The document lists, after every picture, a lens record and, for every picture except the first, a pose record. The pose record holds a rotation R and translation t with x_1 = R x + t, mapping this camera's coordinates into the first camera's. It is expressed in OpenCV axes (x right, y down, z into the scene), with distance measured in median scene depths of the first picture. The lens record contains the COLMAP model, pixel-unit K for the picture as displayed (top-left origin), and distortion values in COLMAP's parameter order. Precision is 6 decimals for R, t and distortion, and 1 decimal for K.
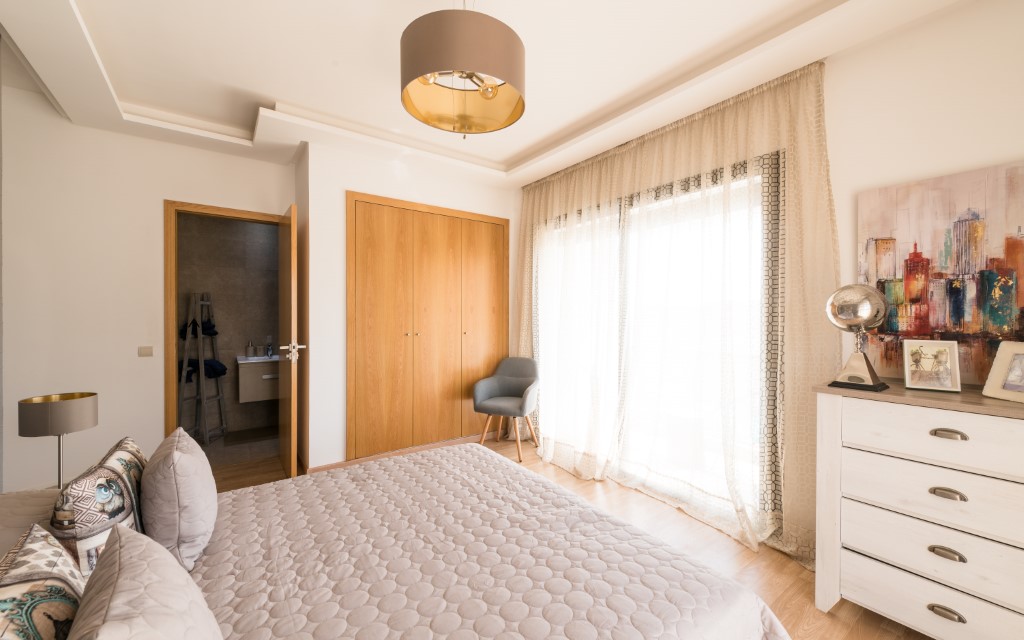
lens RADIAL K [[399.8, 0, 516.4], [0, 399.8, 320.7], [0, 0, 1]] dist [0.019236, -0.009734]
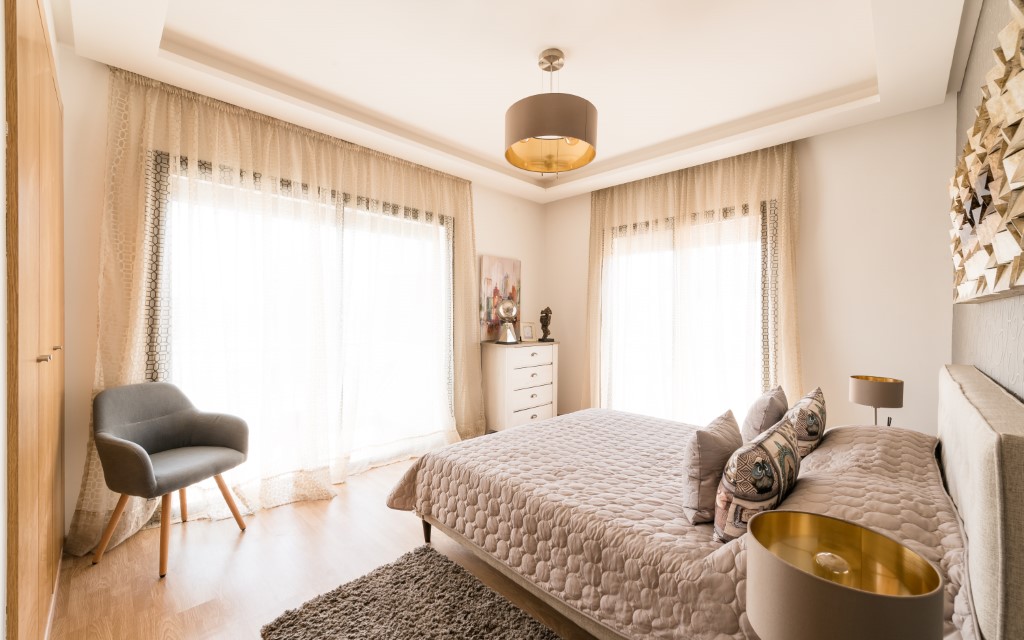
lens RADIAL K [[399.8, 0, 516.4], [0, 399.8, 320.7], [0, 0, 1]] dist [0.019236, -0.009734]
pose [[-0.156575, -0.014885, 0.987554, -1.053947], [0.001399, 0.999882, 0.015293, -0.002638], [-0.987665, 0.003777, -0.156536, 0.959482]]
